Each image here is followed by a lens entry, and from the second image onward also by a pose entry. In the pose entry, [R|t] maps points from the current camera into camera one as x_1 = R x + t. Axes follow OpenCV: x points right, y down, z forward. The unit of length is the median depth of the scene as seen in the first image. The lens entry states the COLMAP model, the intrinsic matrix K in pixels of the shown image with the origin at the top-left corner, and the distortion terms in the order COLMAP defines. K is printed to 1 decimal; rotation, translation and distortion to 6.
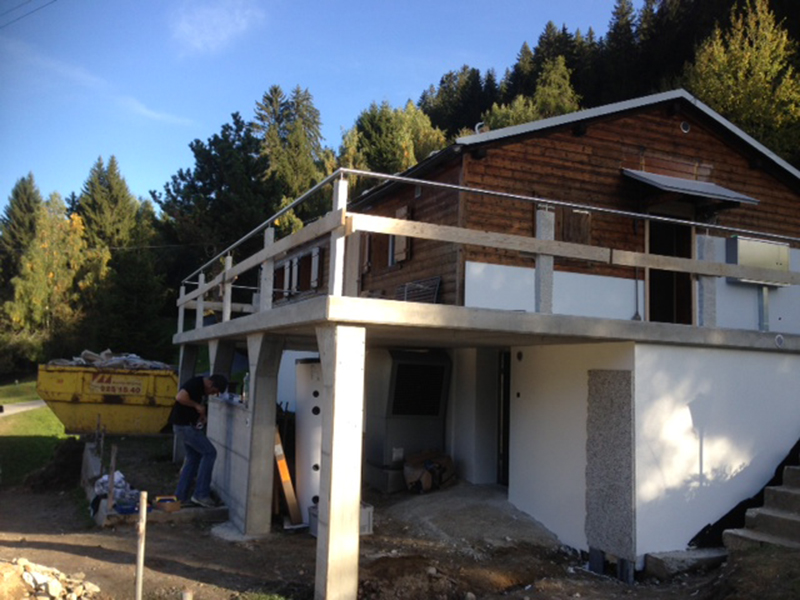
lens RADIAL K [[687.5, 0, 463.3], [0, 687.5, 298.9], [0, 0, 1]] dist [0.044800, -0.015063]
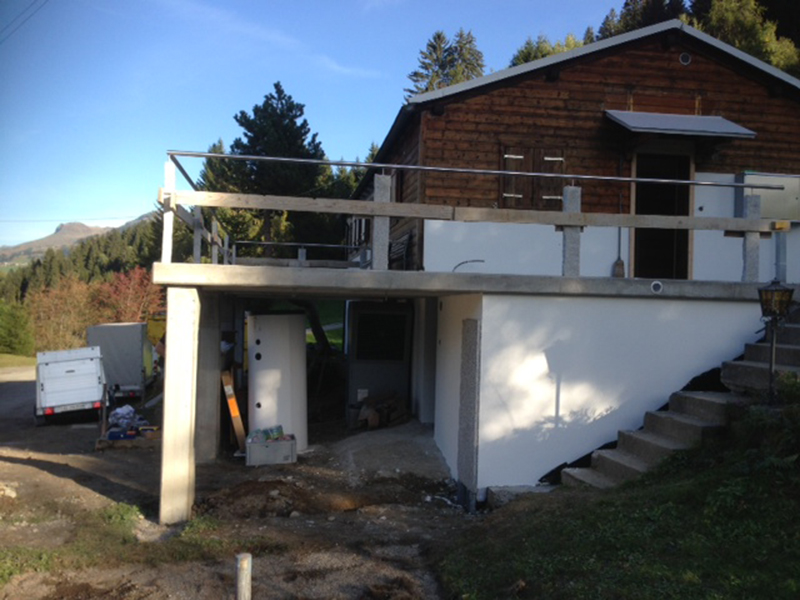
lens RADIAL K [[687.5, 0, 463.3], [0, 687.5, 298.9], [0, 0, 1]] dist [0.044800, -0.015063]
pose [[0.974156, -0.018575, -0.225110, 0.273222], [0.037126, 0.996226, 0.078459, -0.007682], [0.222804, -0.084788, 0.971169, -0.020481]]
